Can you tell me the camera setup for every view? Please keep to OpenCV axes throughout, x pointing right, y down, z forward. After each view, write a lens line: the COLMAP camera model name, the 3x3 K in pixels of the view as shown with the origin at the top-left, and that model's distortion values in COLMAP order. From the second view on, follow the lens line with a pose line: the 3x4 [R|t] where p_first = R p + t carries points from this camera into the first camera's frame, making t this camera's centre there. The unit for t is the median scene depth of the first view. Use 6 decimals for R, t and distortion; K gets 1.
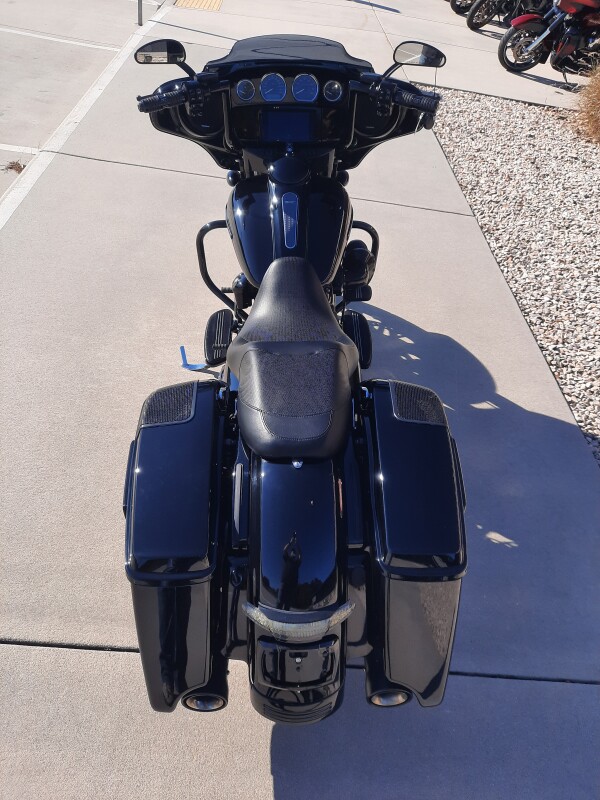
lens RADIAL K [[587.6, 0, 300.6], [0, 587.6, 397.3], [0, 0, 1]] dist [0.004013, 0.006887]
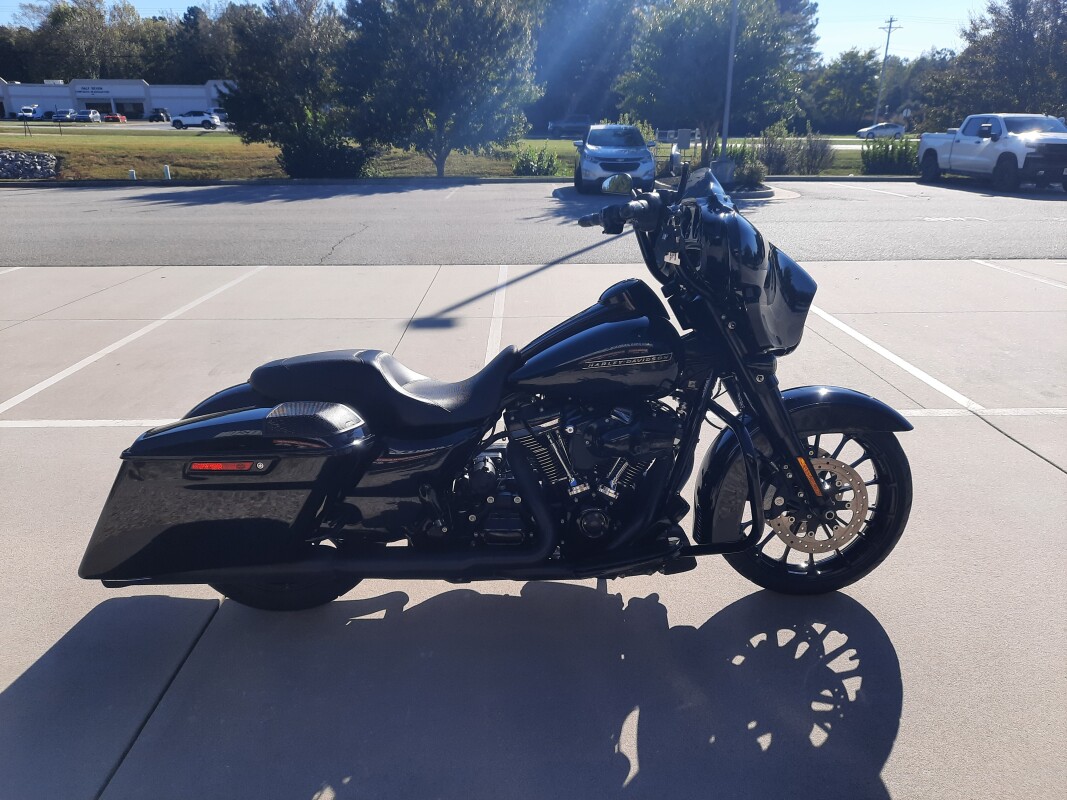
lens RADIAL K [[783.8, 0, 533.8], [0, 783.8, 398.9], [0, 0, 1]] dist [0.004013, 0.006887]
pose [[0.007759, 0.177895, -0.984019, 0.732050], [-0.679512, 0.722880, 0.125327, -0.210961], [0.733623, 0.667680, 0.126491, 0.549655]]
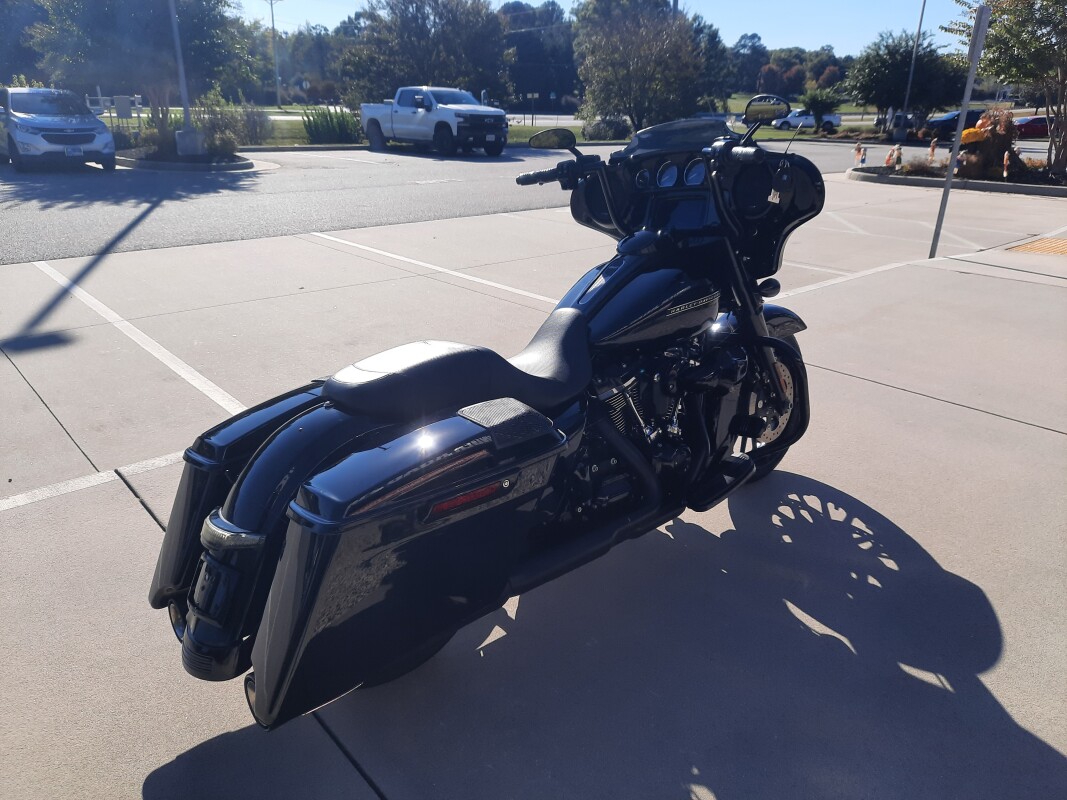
lens RADIAL K [[783.8, 0, 536.8], [0, 783.8, 400.4], [0, 0, 1]] dist [0.004013, 0.006887]
pose [[0.645828, 0.130302, -0.752282, 0.519674], [-0.452467, 0.858975, -0.239657, 0.115580], [0.614963, 0.495160, 0.613707, 0.180827]]
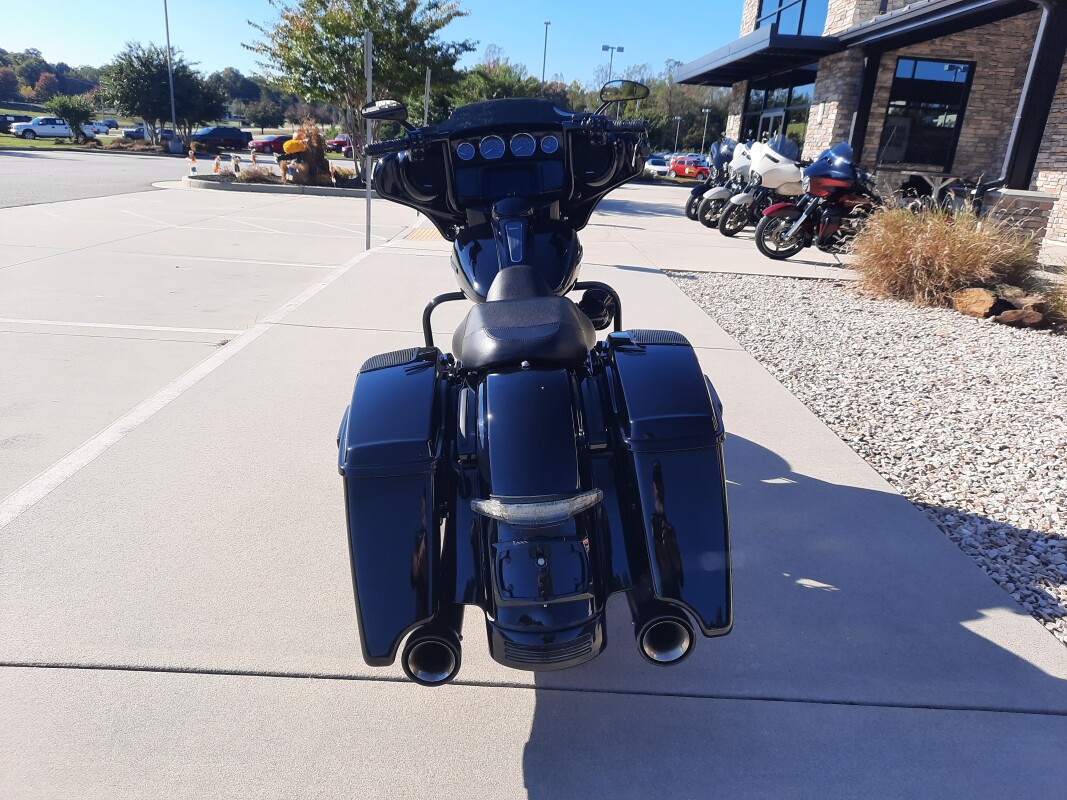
lens RADIAL K [[783.8, 0, 536.3], [0, 783.8, 398.0], [0, 0, 1]] dist [0.004013, 0.006887]
pose [[0.995215, -0.094141, -0.026153, 0.017241], [0.074180, 0.902221, -0.424846, 0.301211], [0.063592, 0.420873, 0.904888, -0.040493]]
